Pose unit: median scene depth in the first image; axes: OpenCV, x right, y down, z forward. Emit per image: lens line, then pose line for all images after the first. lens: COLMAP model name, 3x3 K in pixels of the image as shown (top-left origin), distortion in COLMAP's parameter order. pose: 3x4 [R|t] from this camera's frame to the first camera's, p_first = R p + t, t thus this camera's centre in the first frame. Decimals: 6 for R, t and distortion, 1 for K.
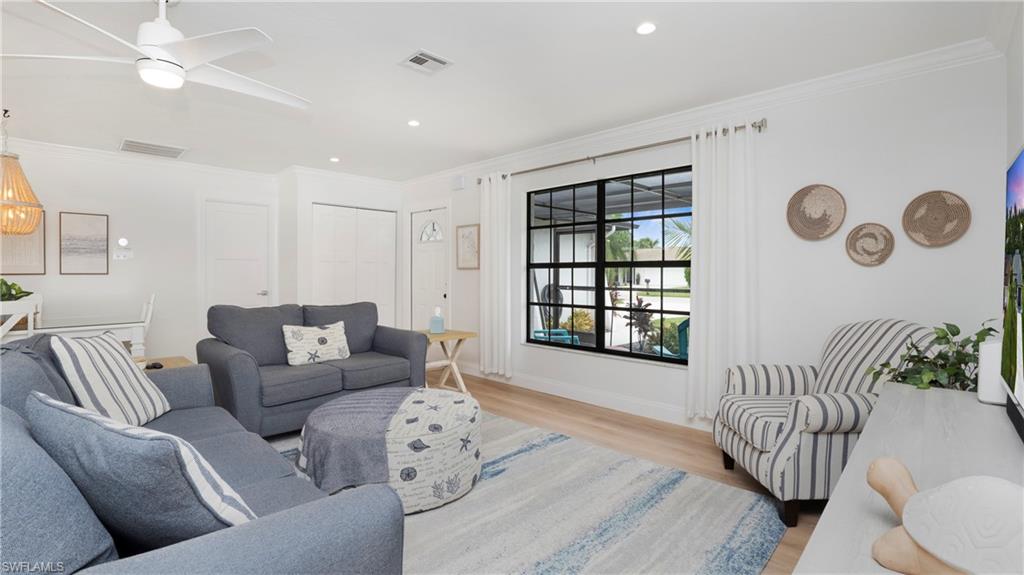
lens RADIAL K [[476.6, 0, 497.0], [0, 476.6, 280.0], [0, 0, 1]] dist [-0.034826, 0.000502]
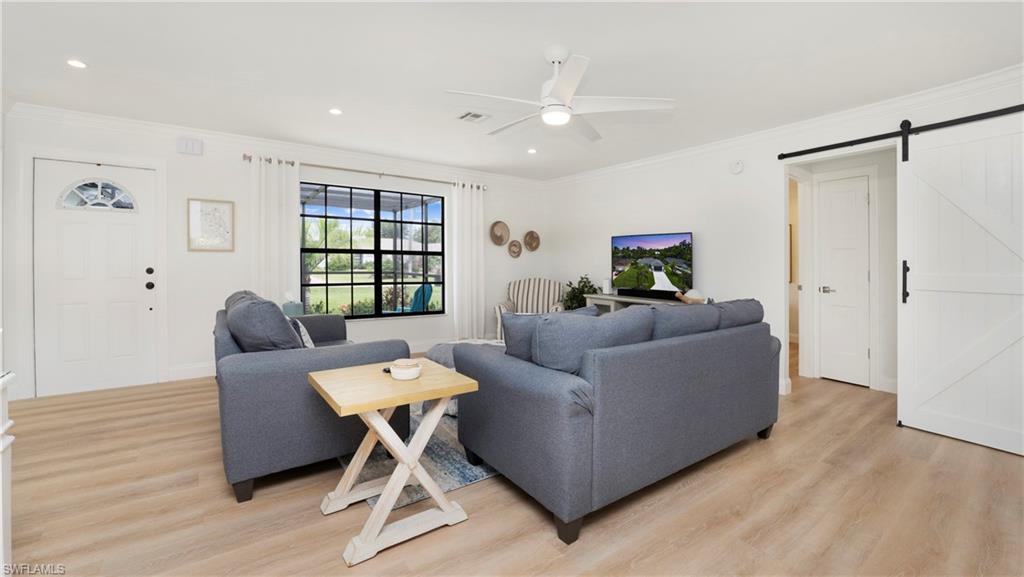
lens RADIAL K [[449.5, 0, 503.9], [0, 449.5, 261.1], [0, 0, 1]] dist [0.003641, 0.000213]
pose [[0.184063, 0.001716, 0.982913, -1.499332], [-0.001388, 0.999998, -0.001486, -0.009936], [-0.982913, -0.001091, 0.184065, 0.622525]]
